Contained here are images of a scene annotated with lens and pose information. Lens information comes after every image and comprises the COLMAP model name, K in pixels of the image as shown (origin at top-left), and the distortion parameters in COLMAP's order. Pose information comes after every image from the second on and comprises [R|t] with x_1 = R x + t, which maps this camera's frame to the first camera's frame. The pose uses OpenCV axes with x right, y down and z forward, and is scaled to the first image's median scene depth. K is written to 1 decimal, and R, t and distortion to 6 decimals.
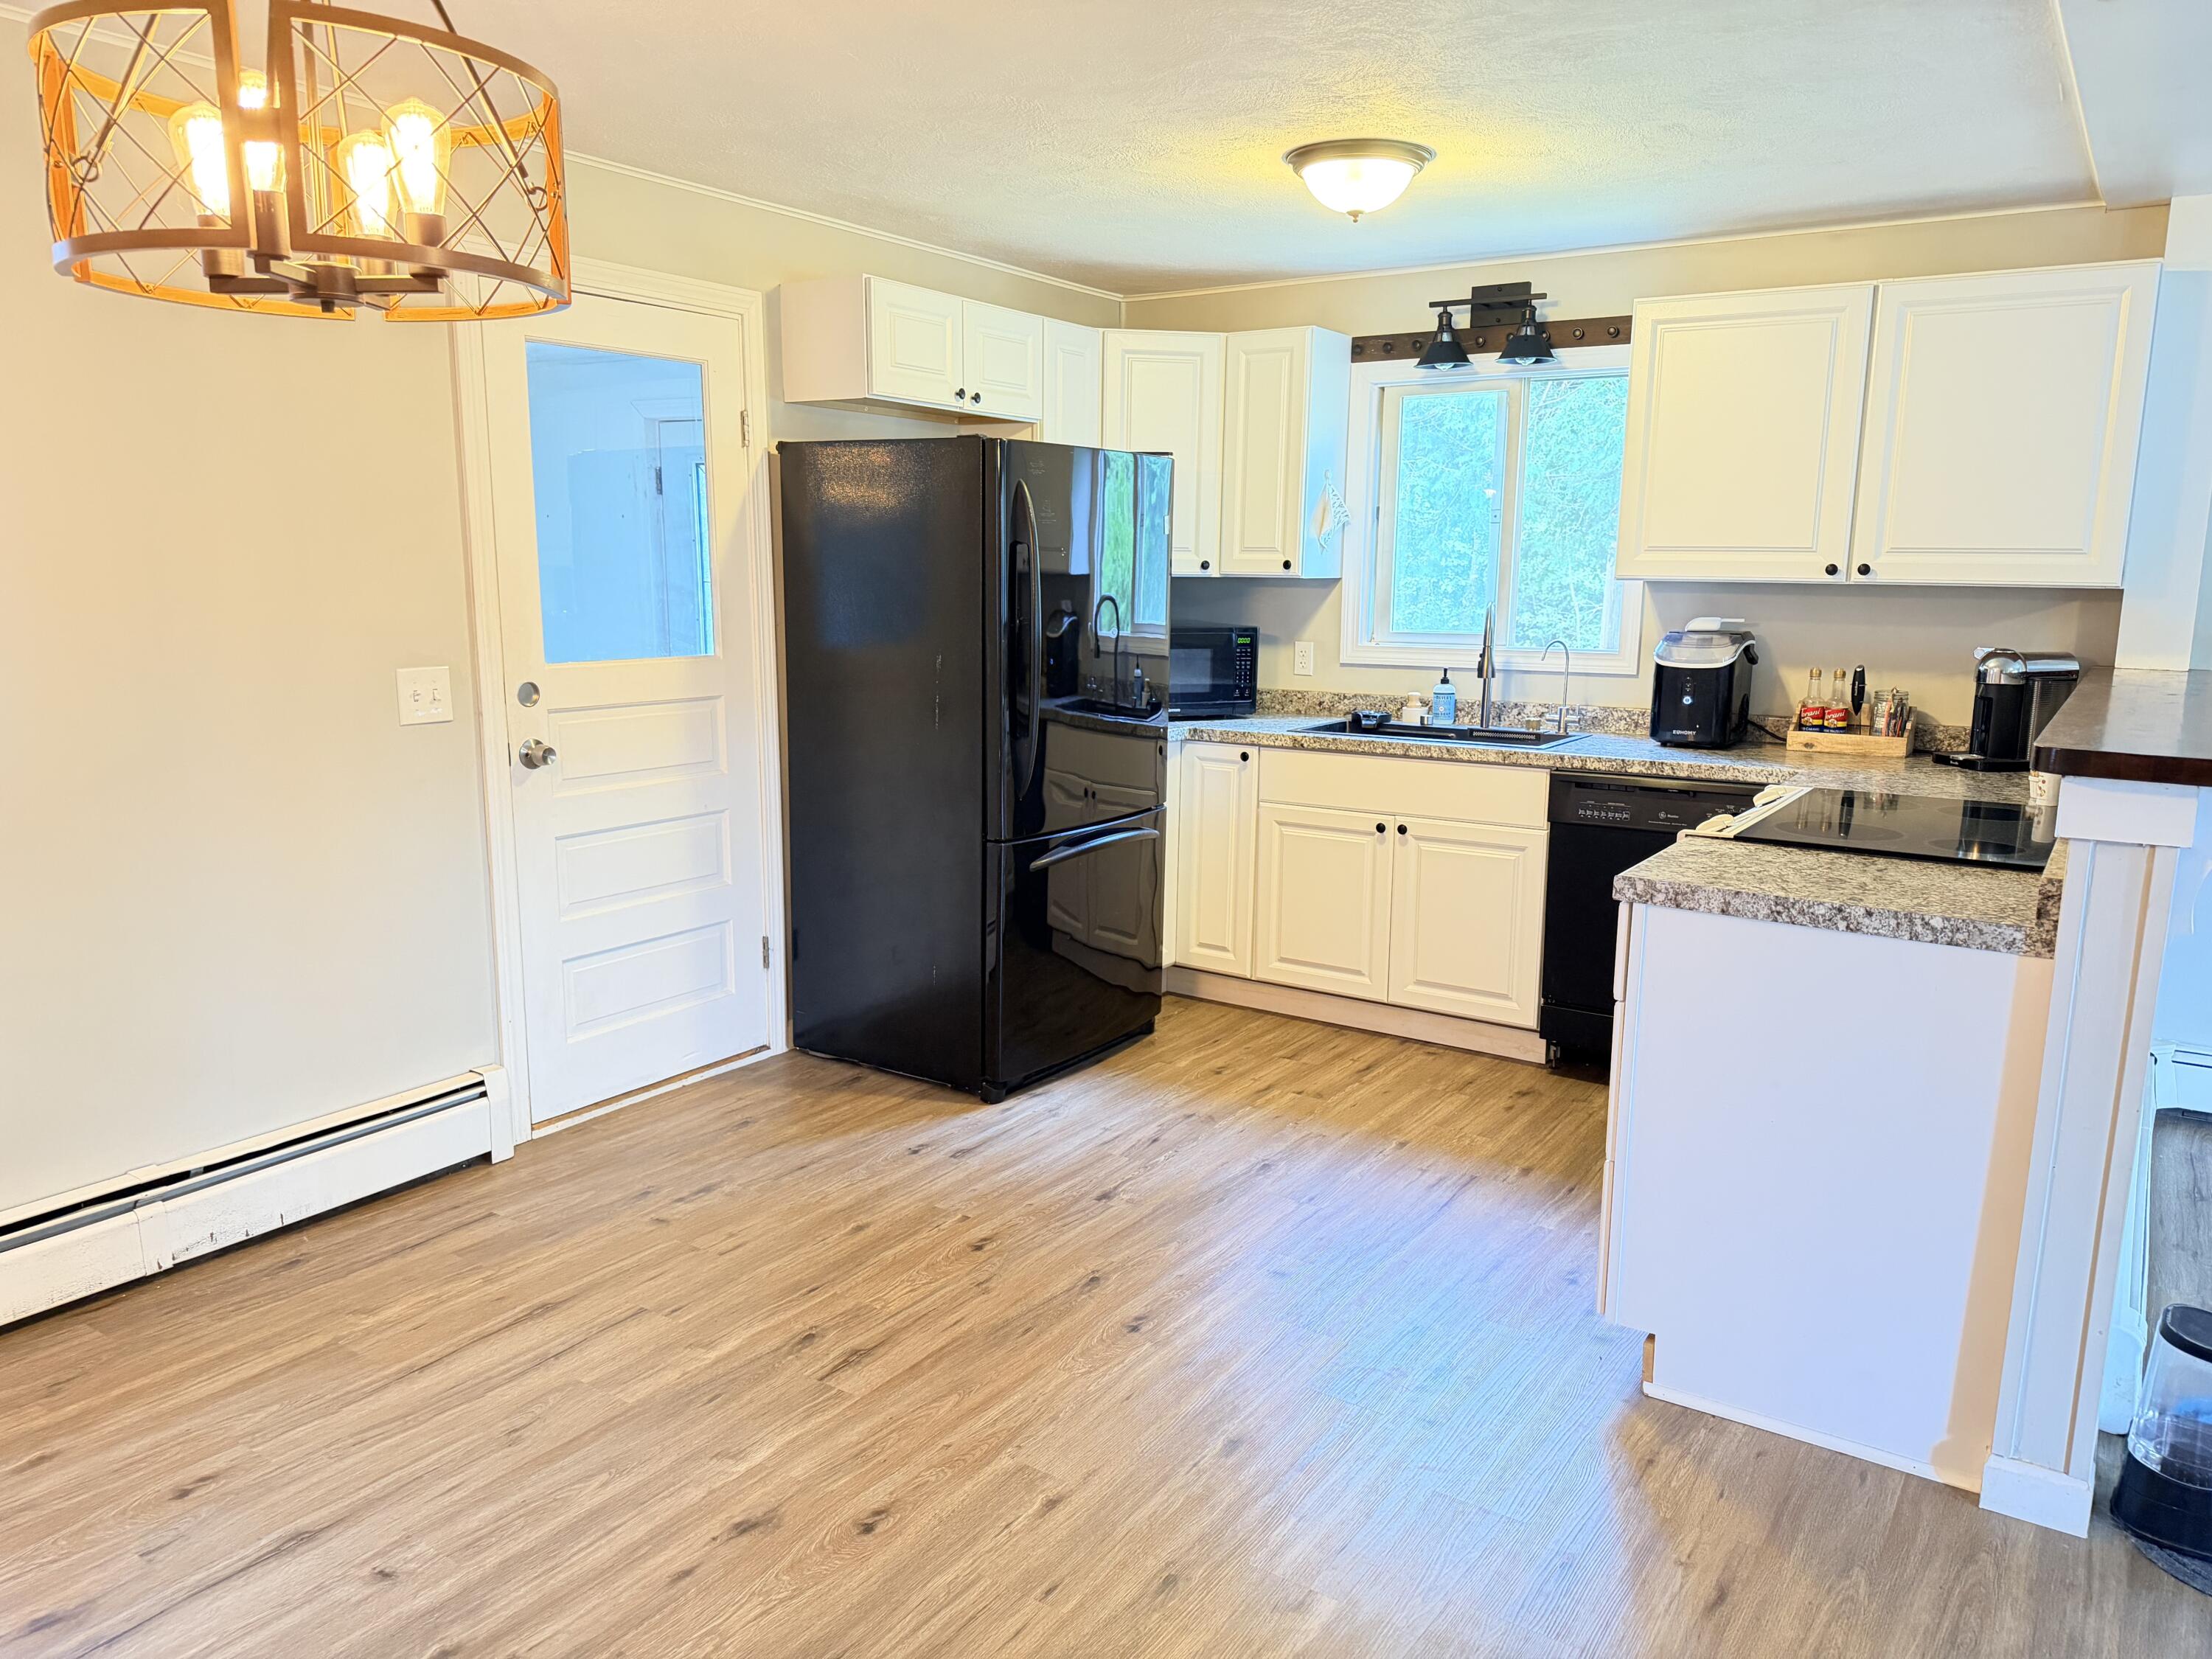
lens RADIAL K [[1521.7, 0, 1105.1], [0, 1521.7, 855.7], [0, 0, 1]] dist [0.005343, -0.036524]
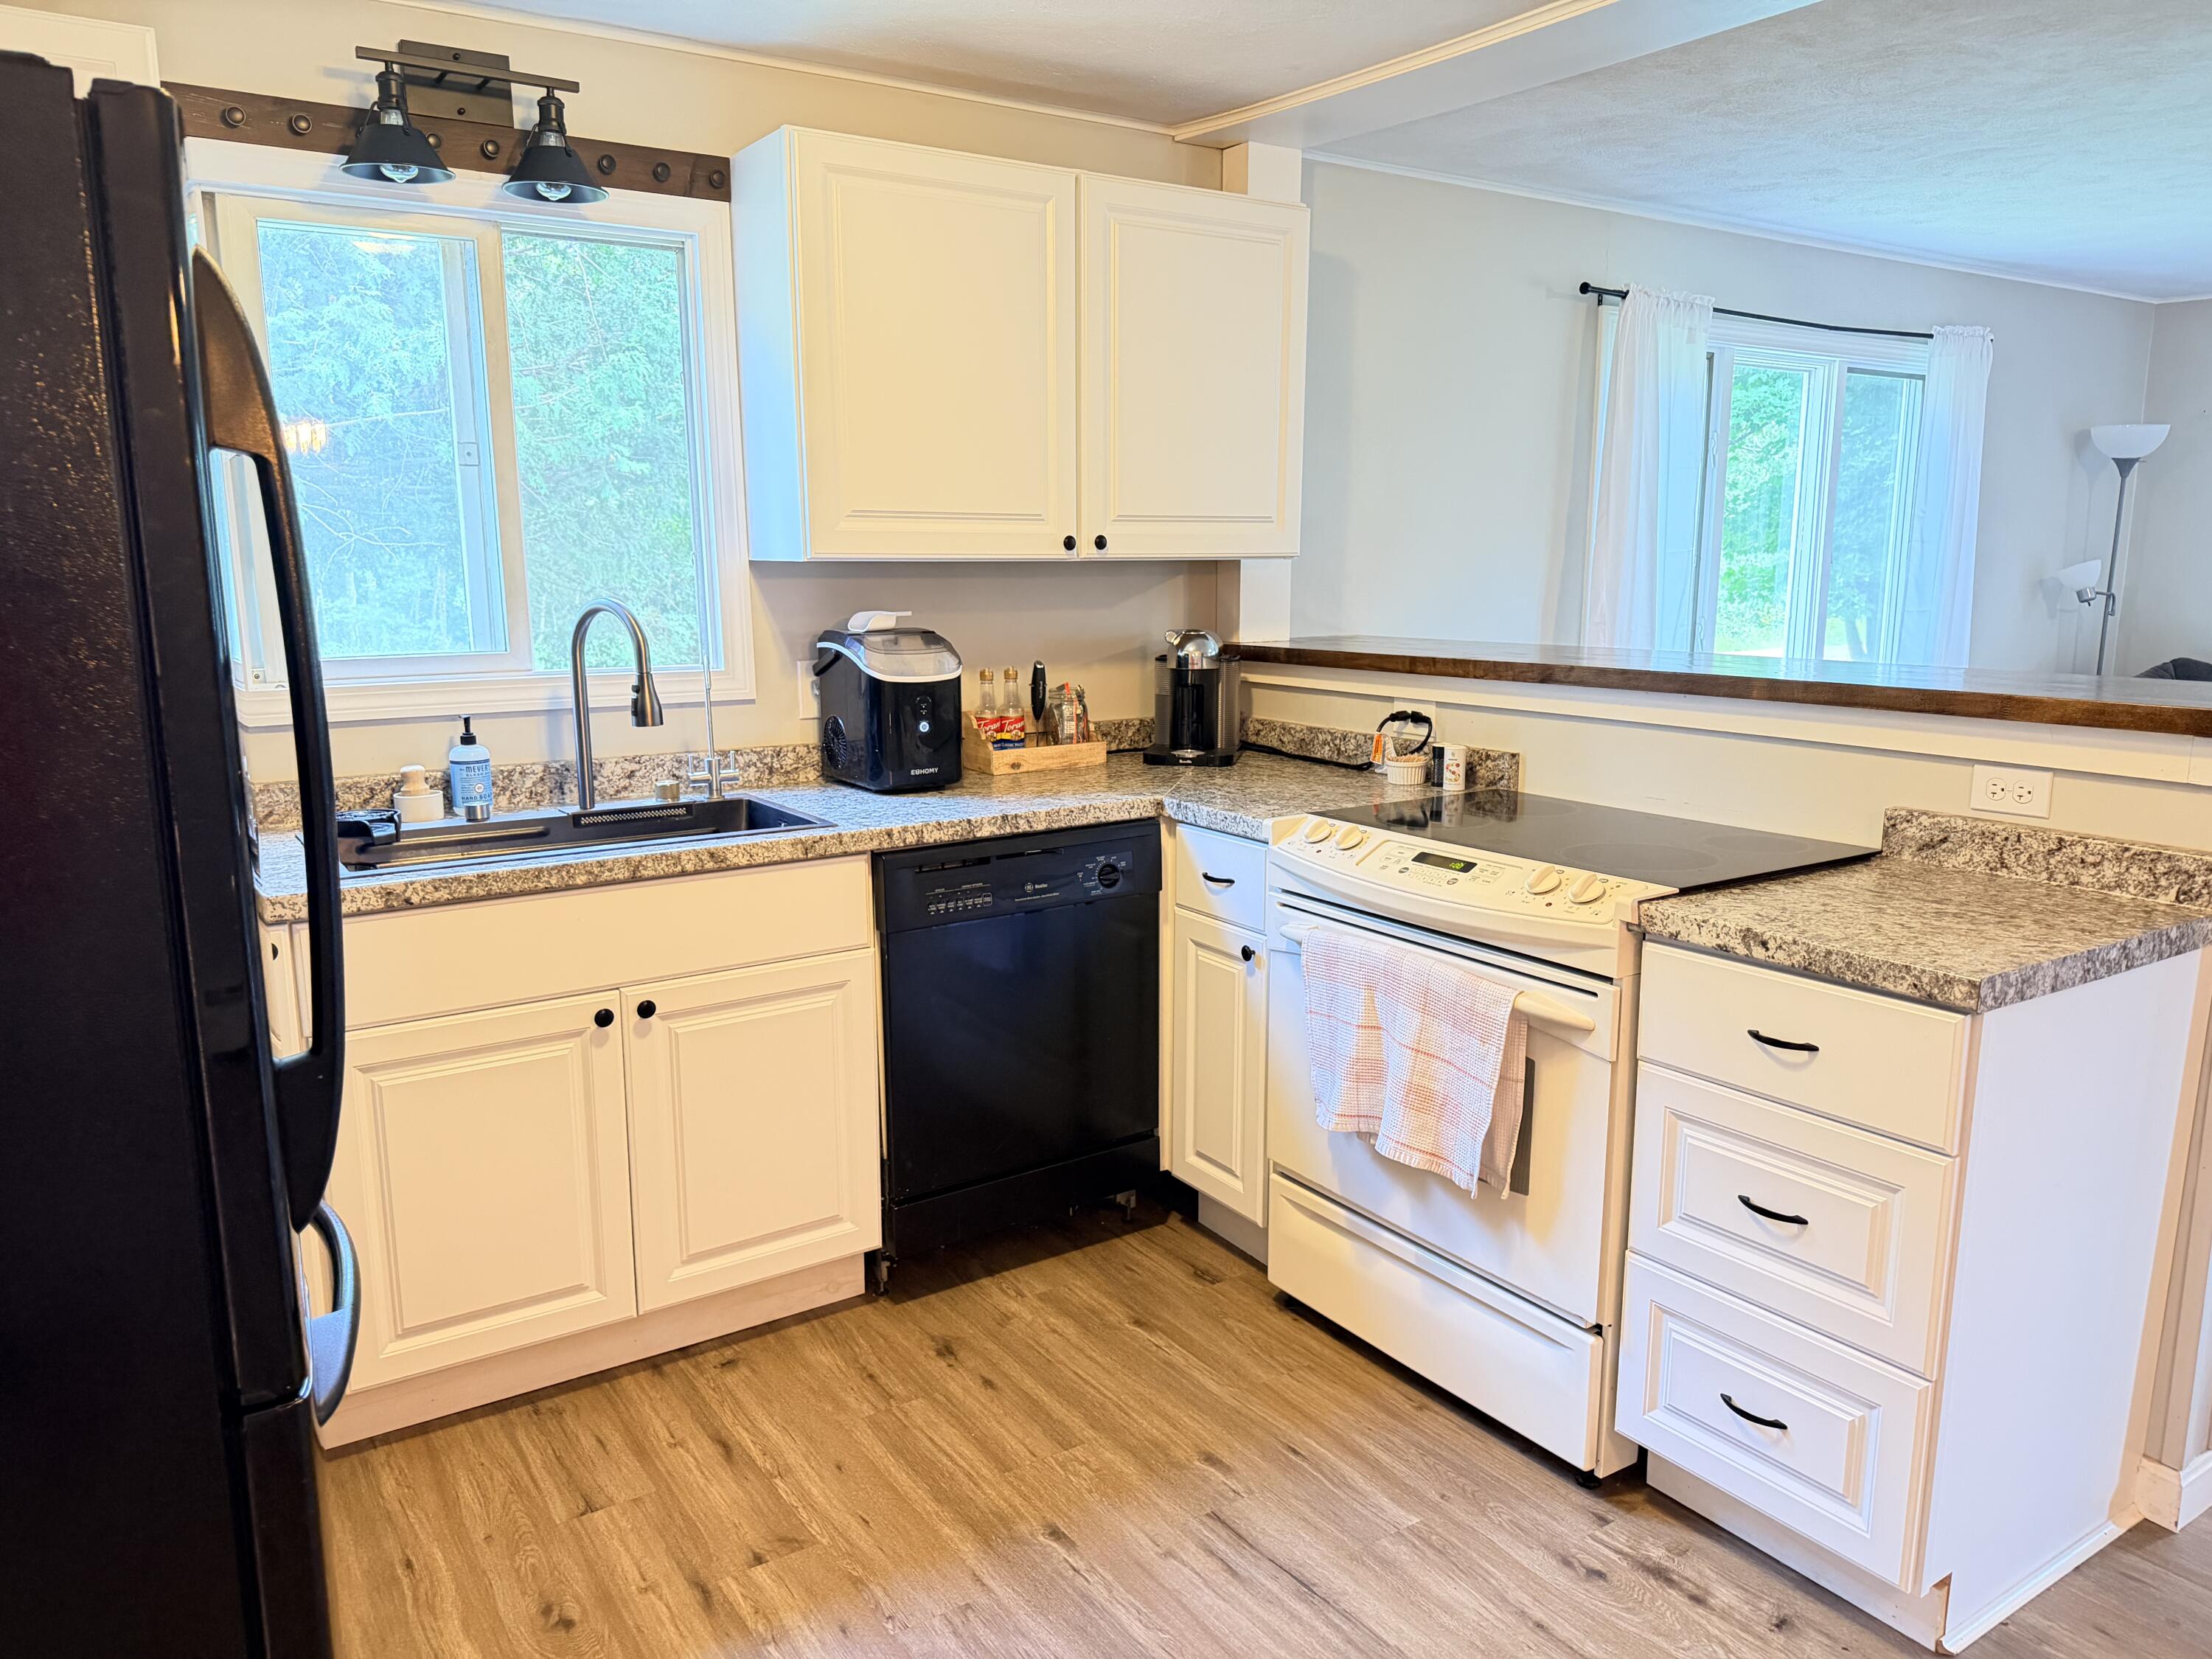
lens RADIAL K [[1540.3, 0, 1106.0], [0, 1540.3, 829.5], [0, 0, 1]] dist [0.066348, -0.106579]
pose [[0.378033, -0.167458, 0.910521, -0.255416], [0.178289, 0.978264, 0.105894, -0.115431], [-0.908462, 0.122304, 0.399672, 0.632643]]
